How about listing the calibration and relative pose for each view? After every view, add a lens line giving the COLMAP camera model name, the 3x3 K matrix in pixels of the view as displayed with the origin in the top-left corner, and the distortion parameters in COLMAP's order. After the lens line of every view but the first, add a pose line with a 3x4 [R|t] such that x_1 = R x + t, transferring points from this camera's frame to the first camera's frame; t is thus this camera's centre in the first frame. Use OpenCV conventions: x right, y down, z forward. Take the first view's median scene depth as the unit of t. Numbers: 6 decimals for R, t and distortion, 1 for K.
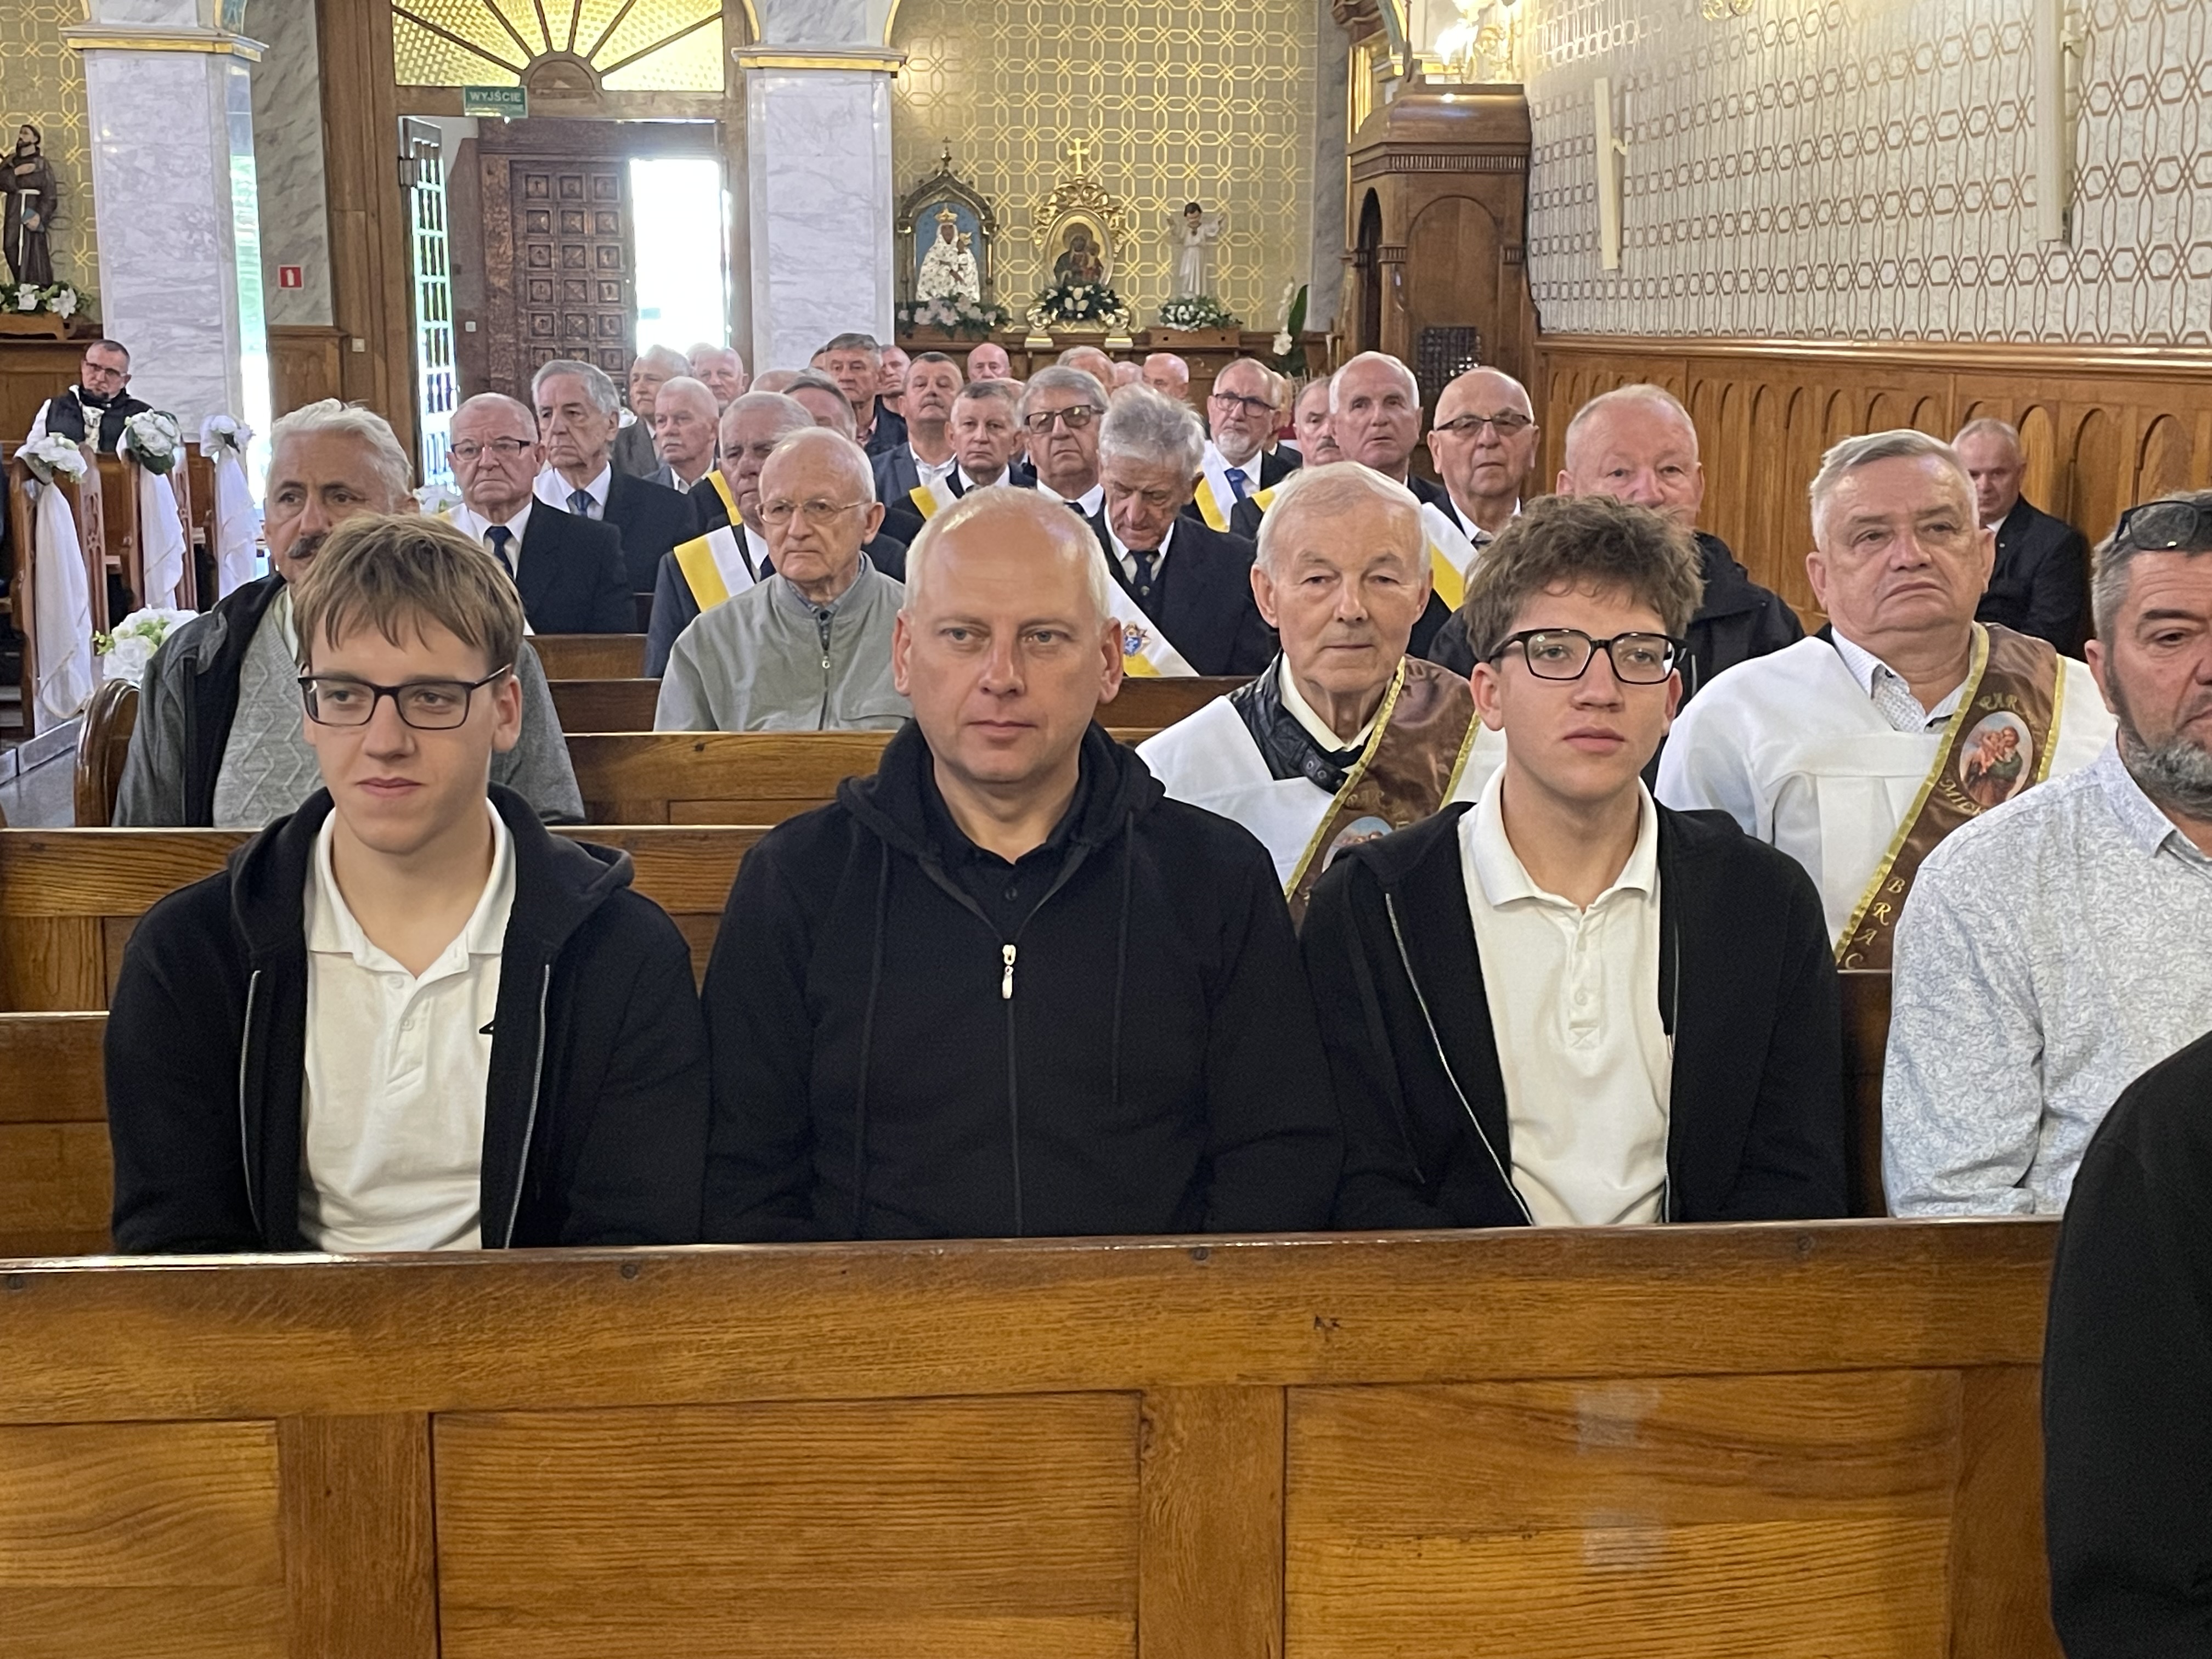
lens RADIAL K [[2820.8, 0, 1112.9], [0, 2820.8, 834.8], [0, 0, 1]] dist [0.051626, -0.053967]
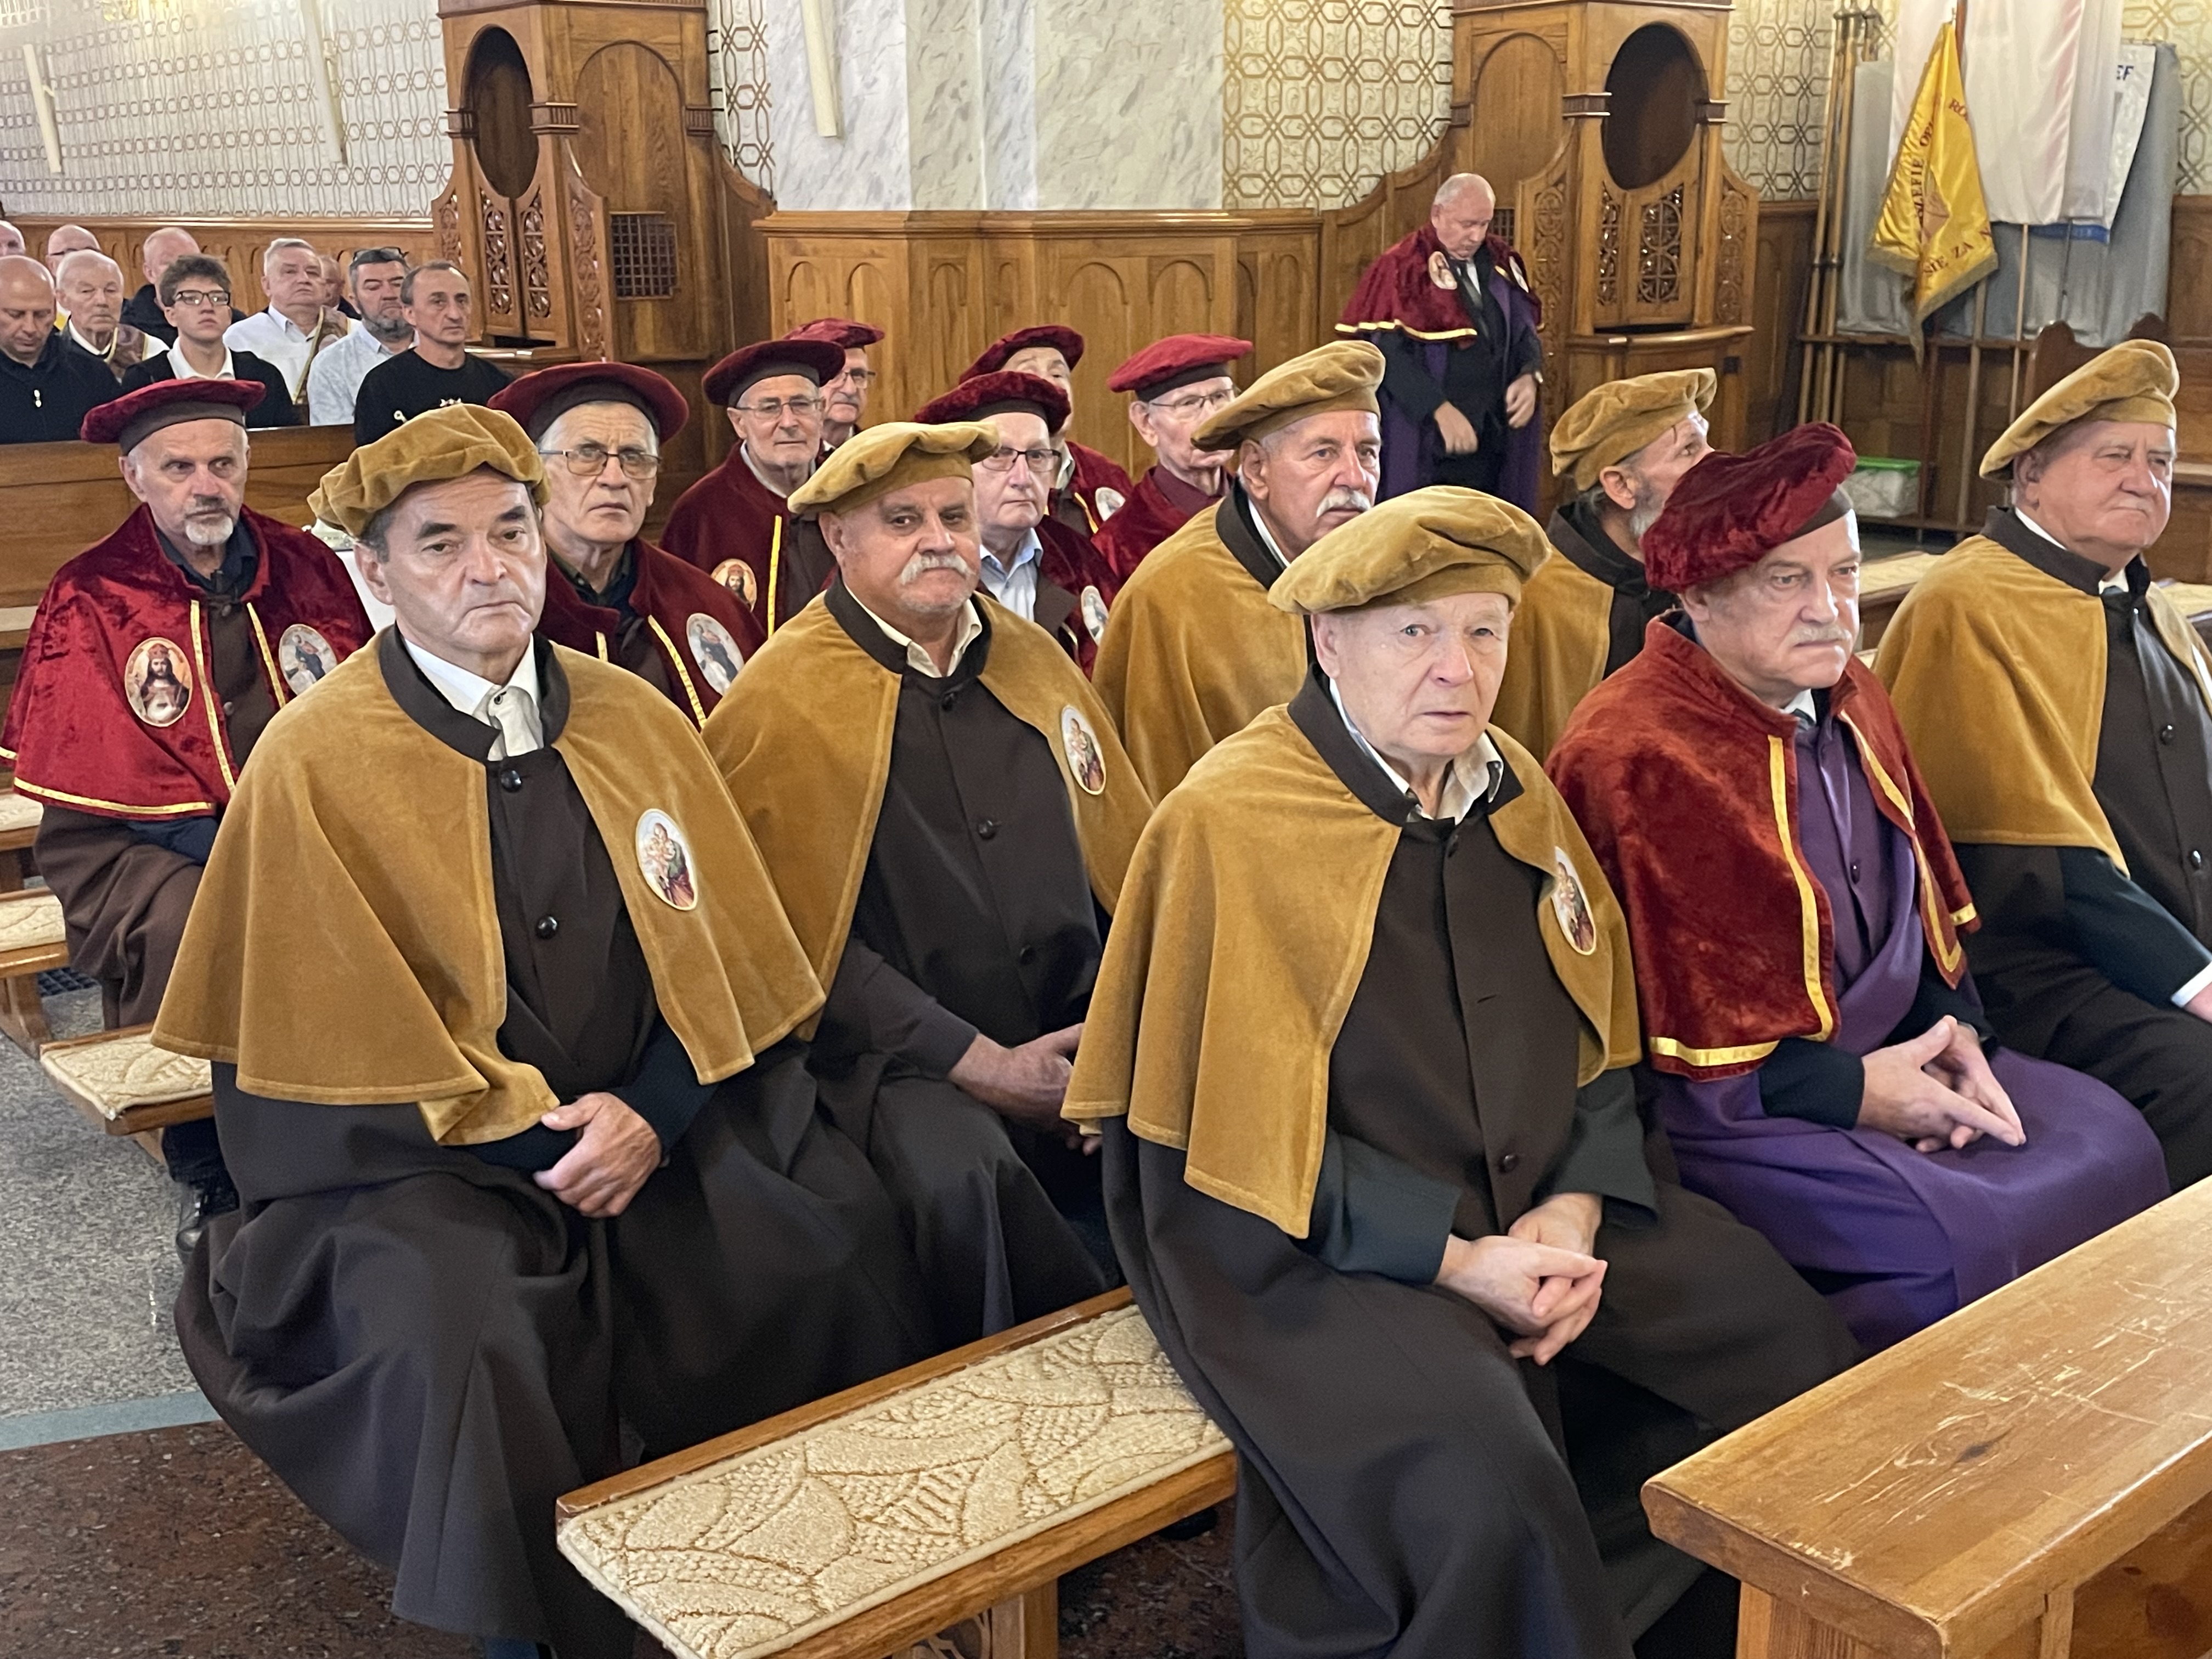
lens RADIAL K [[2316.4, 0, 1138.5], [0, 2316.4, 821.6], [0, 0, 1]] dist [0.104423, -0.135388]
pose [[0.813602, -0.159404, 0.559145, -0.078697], [0.116994, 0.986897, 0.111115, 0.049051], [-0.569531, -0.024987, 0.821590, -0.261327]]
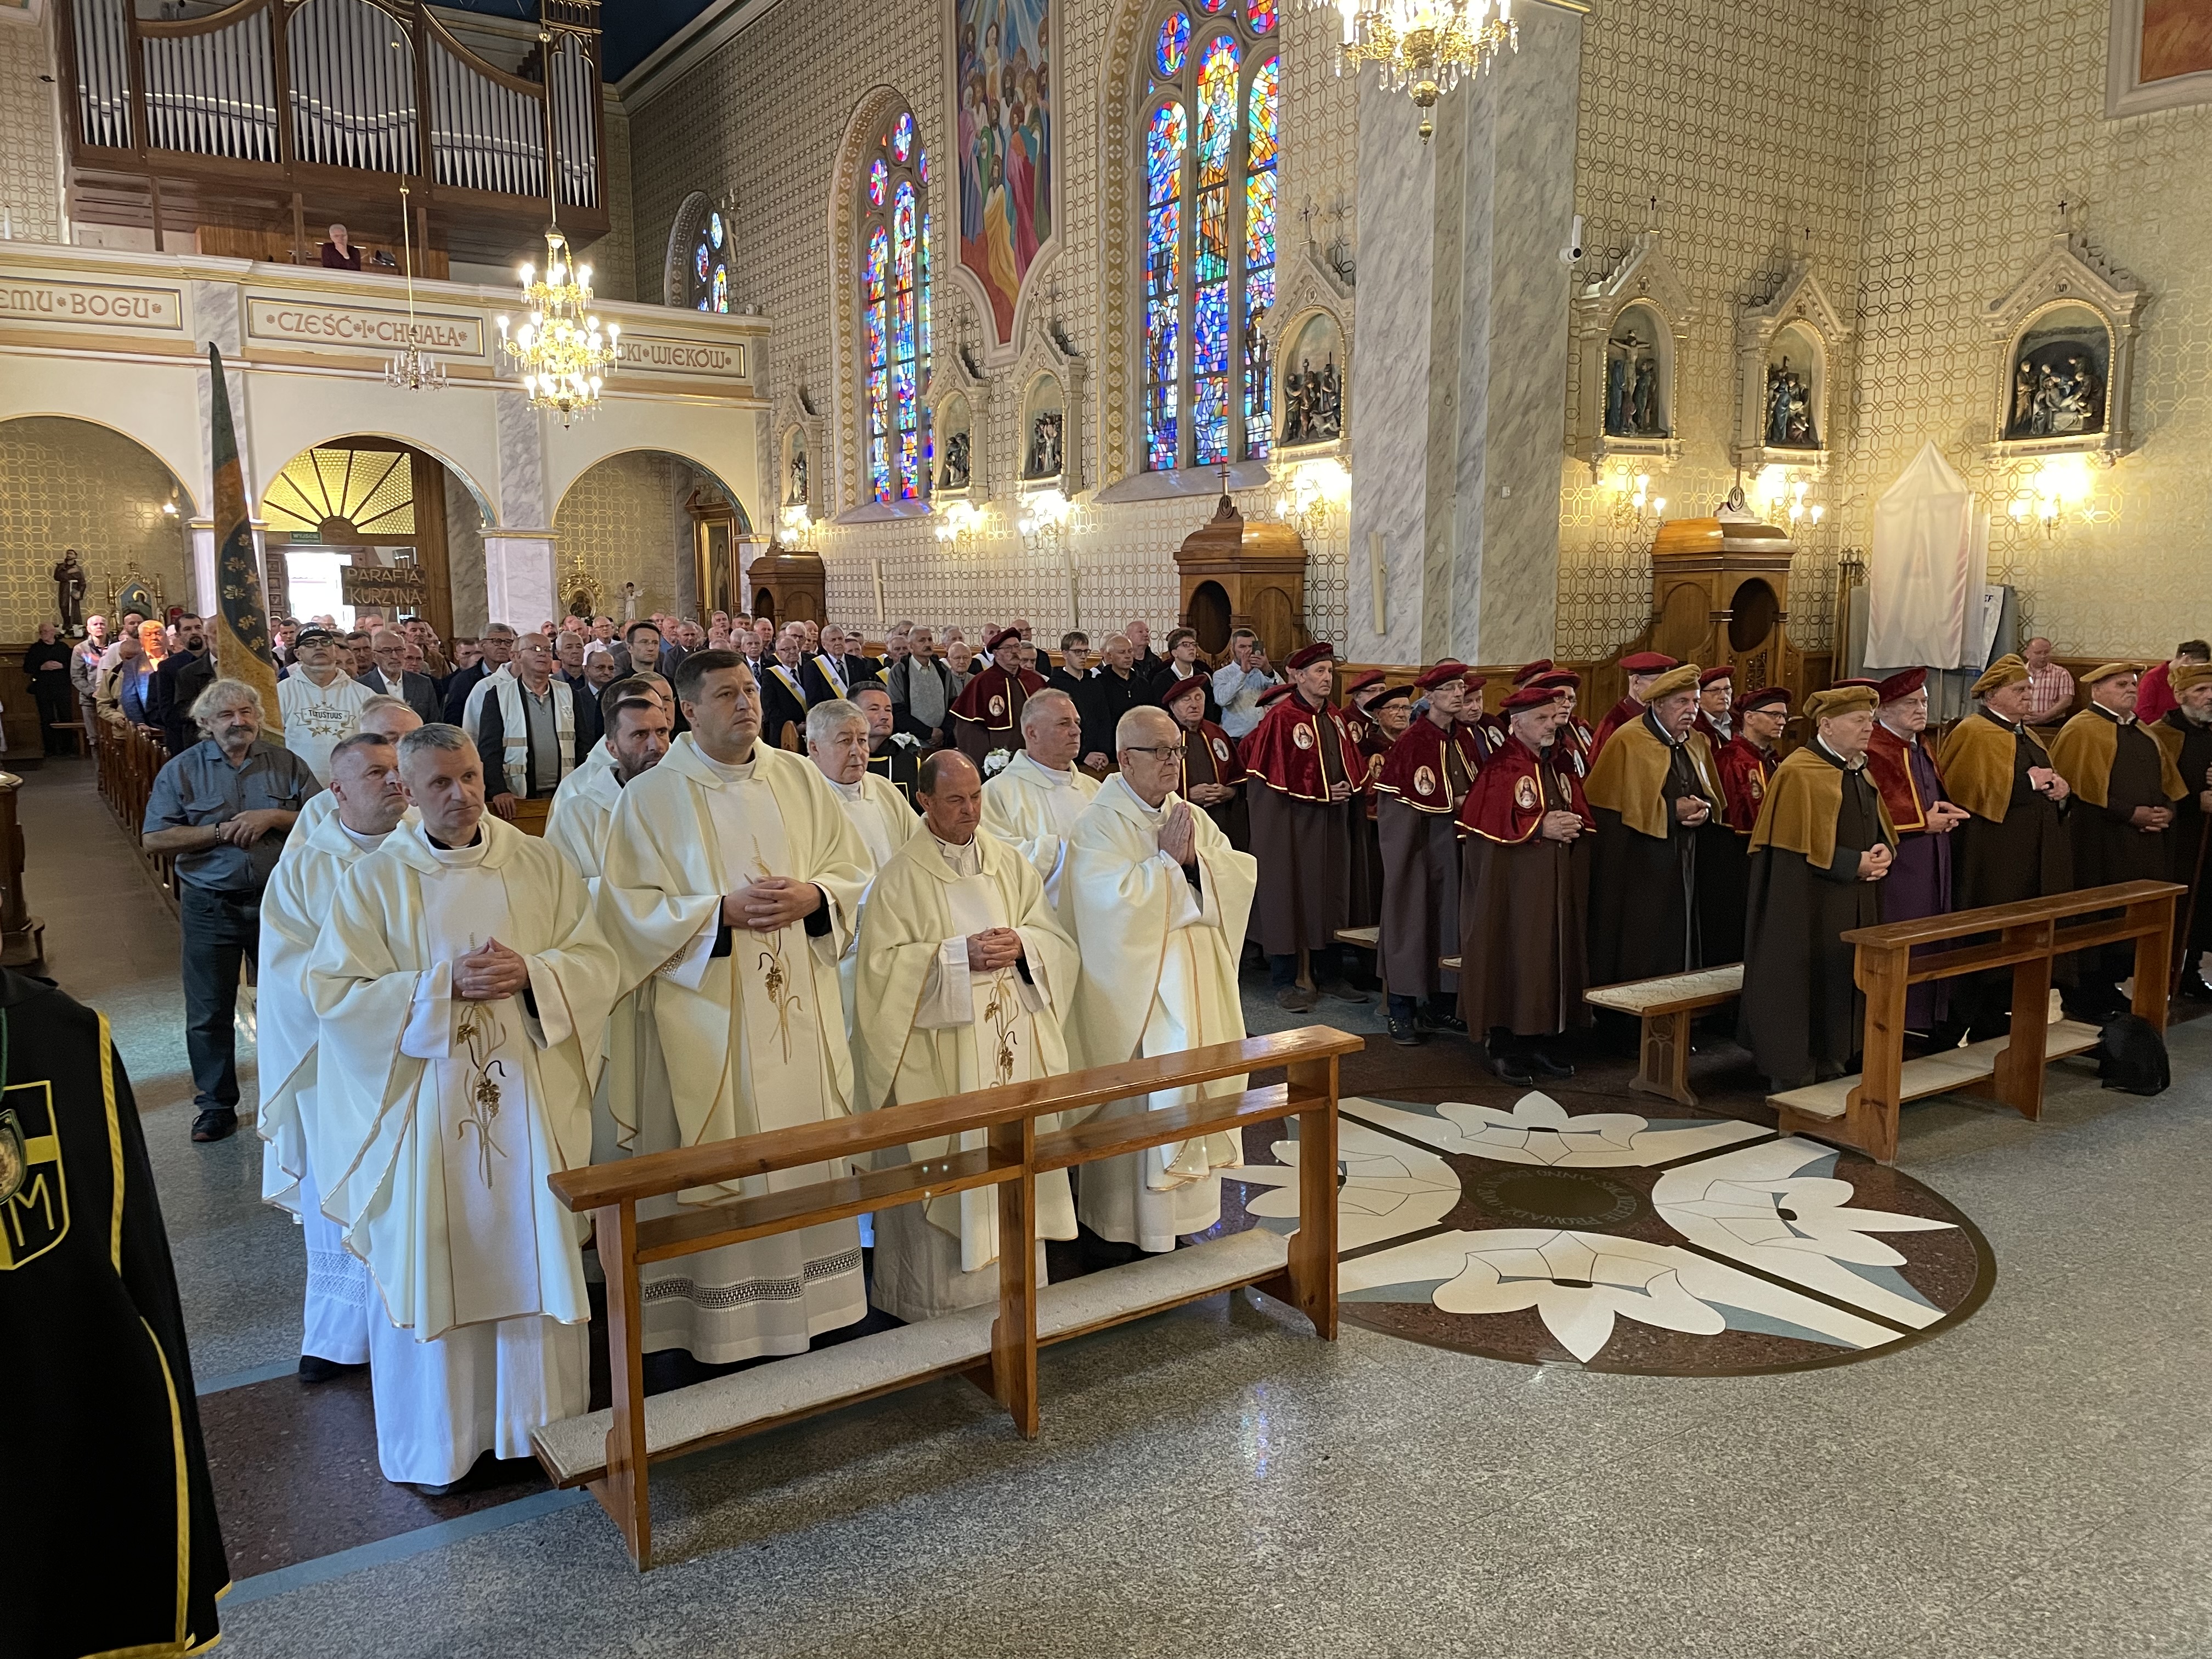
lens RADIAL K [[1666.2, 0, 1106.0], [0, 1666.2, 829.5], [0, 0, 1]] dist [0.085172, -0.110917]
pose [[0.877239, -0.073609, 0.474376, -0.316391], [0.093806, 0.995409, -0.019013, 0.050746], [-0.470799, 0.061178, 0.880117, -0.440756]]
